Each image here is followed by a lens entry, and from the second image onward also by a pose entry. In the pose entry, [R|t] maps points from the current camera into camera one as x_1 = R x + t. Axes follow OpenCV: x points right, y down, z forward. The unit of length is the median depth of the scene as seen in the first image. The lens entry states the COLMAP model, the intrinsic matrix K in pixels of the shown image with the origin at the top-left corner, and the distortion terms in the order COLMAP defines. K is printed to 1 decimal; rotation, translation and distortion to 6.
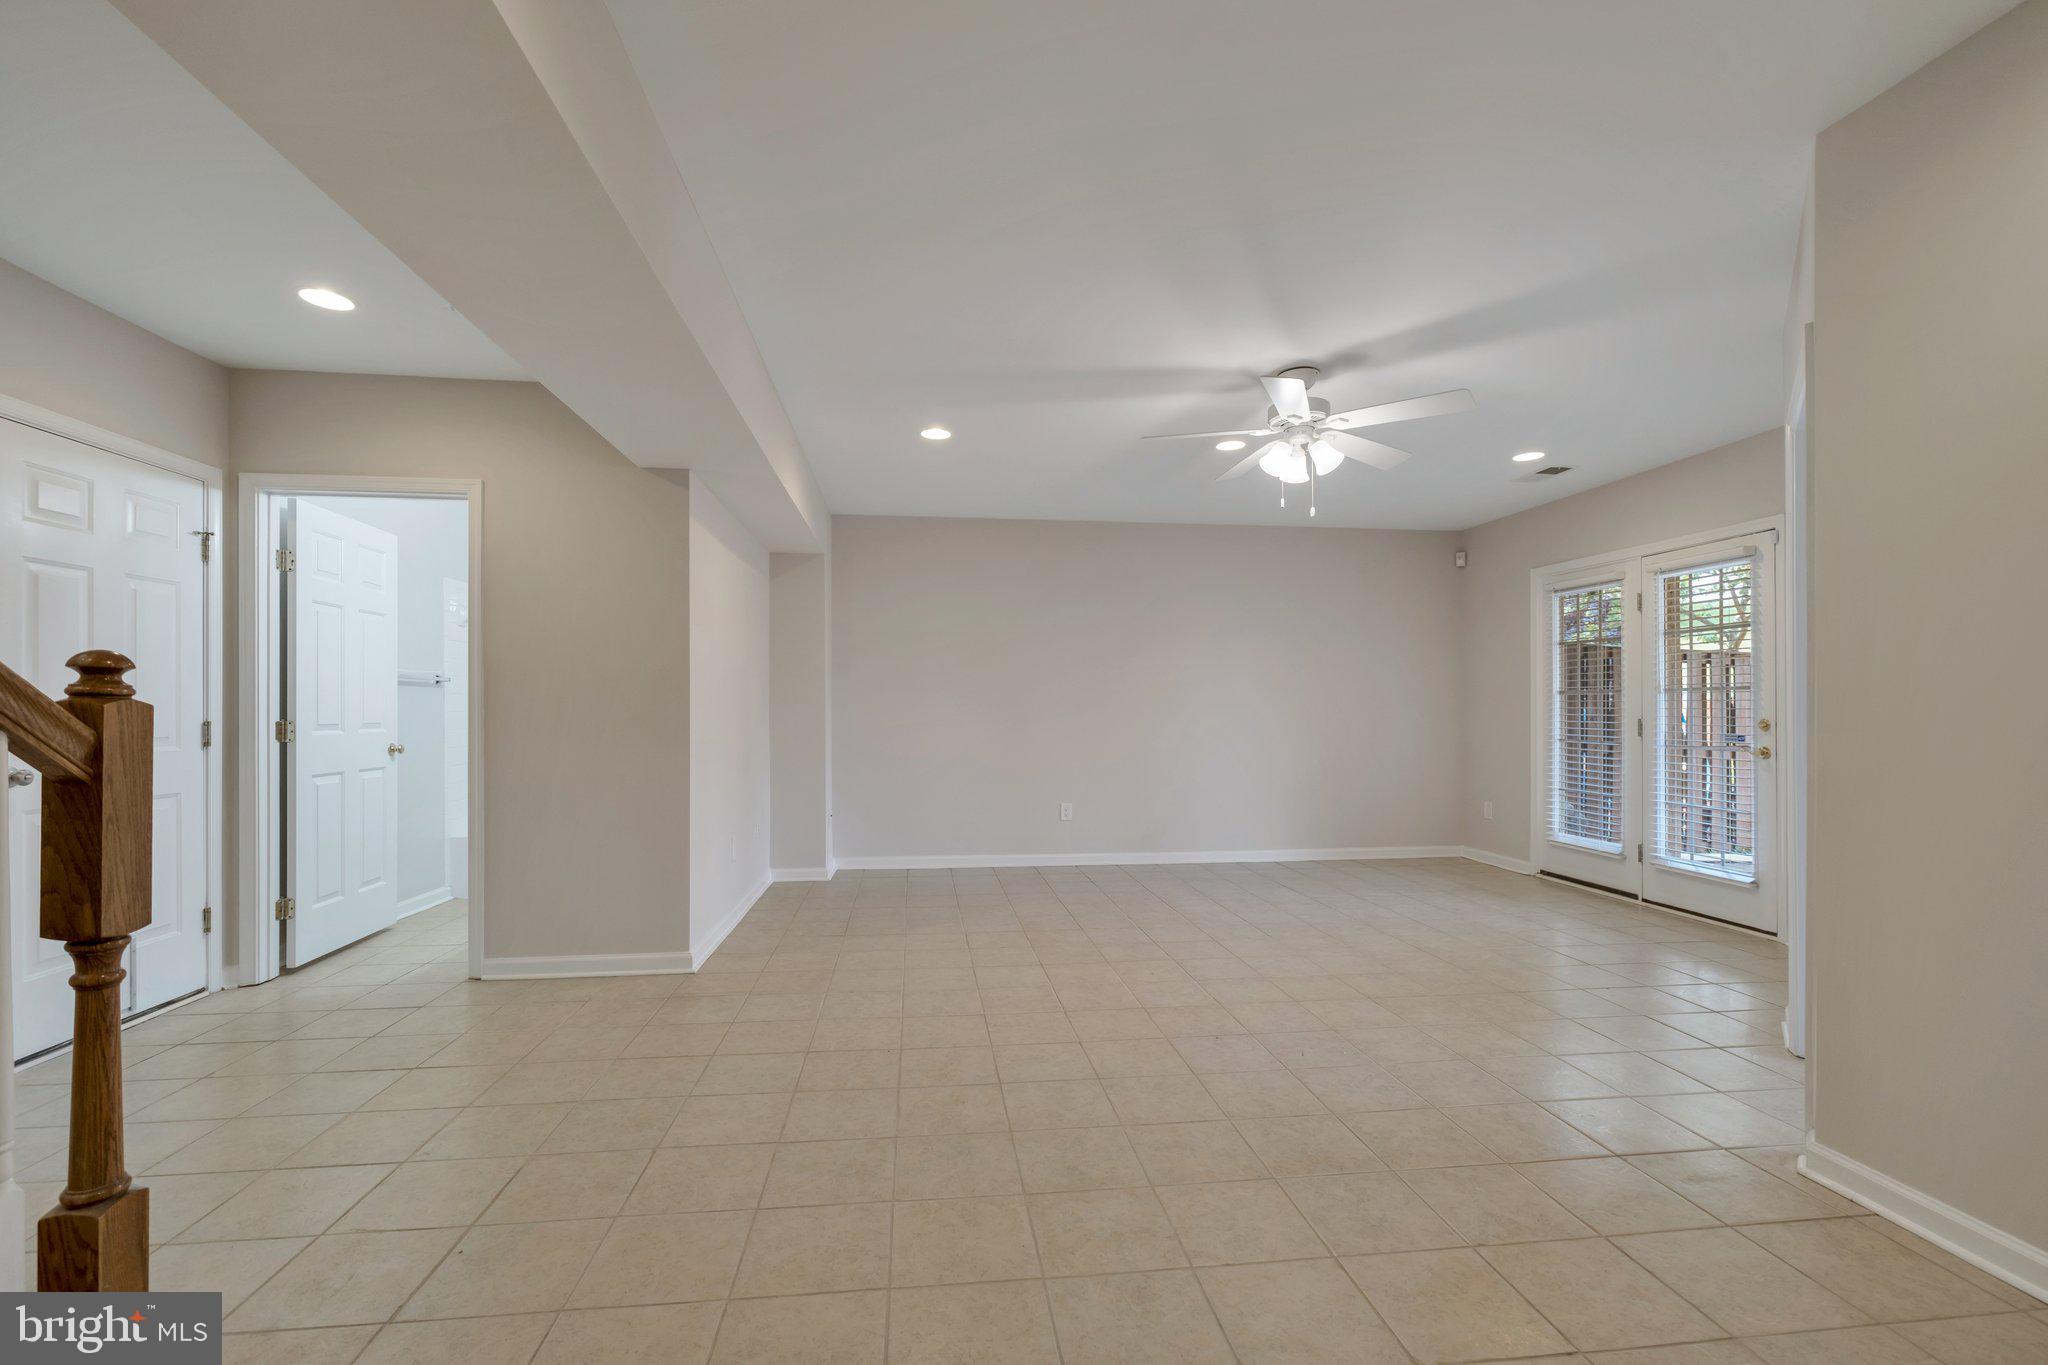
lens RADIAL K [[884.1, 0, 1028.0], [0, 884.1, 680.4], [0, 0, 1]] dist [-0.002711, 0.001463]
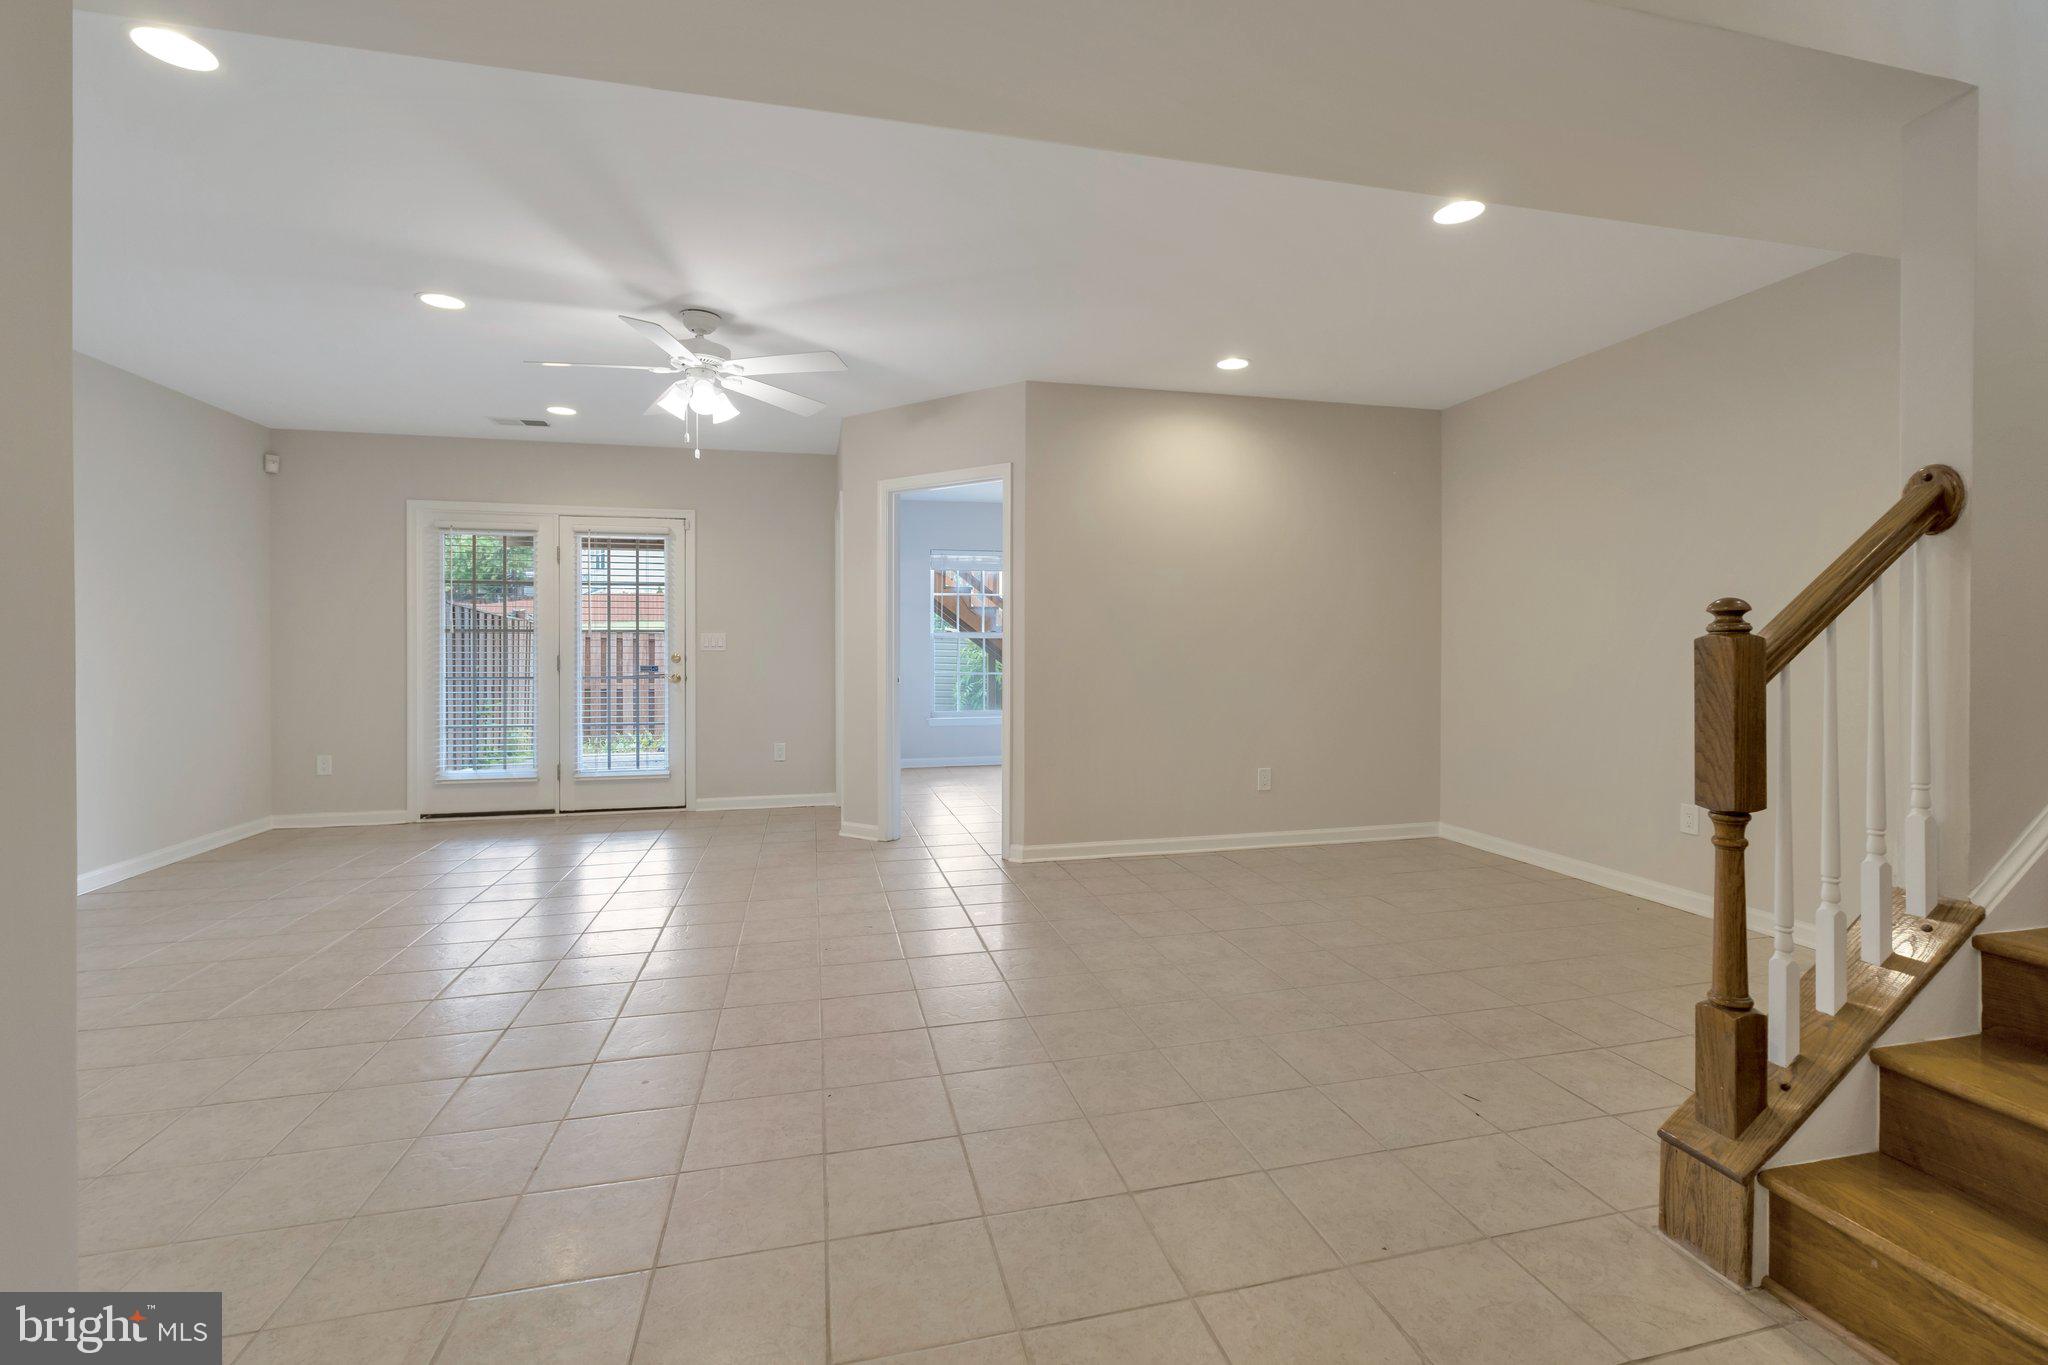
lens RADIAL K [[884.1, 0, 1028.0], [0, 884.1, 680.4], [0, 0, 1]] dist [-0.002711, 0.001463]
pose [[-0.125406, -0.045560, 0.991059, -0.587834], [-0.031680, 0.998619, 0.041899, 0.007956], [-0.991600, -0.026142, -0.126676, 0.589230]]
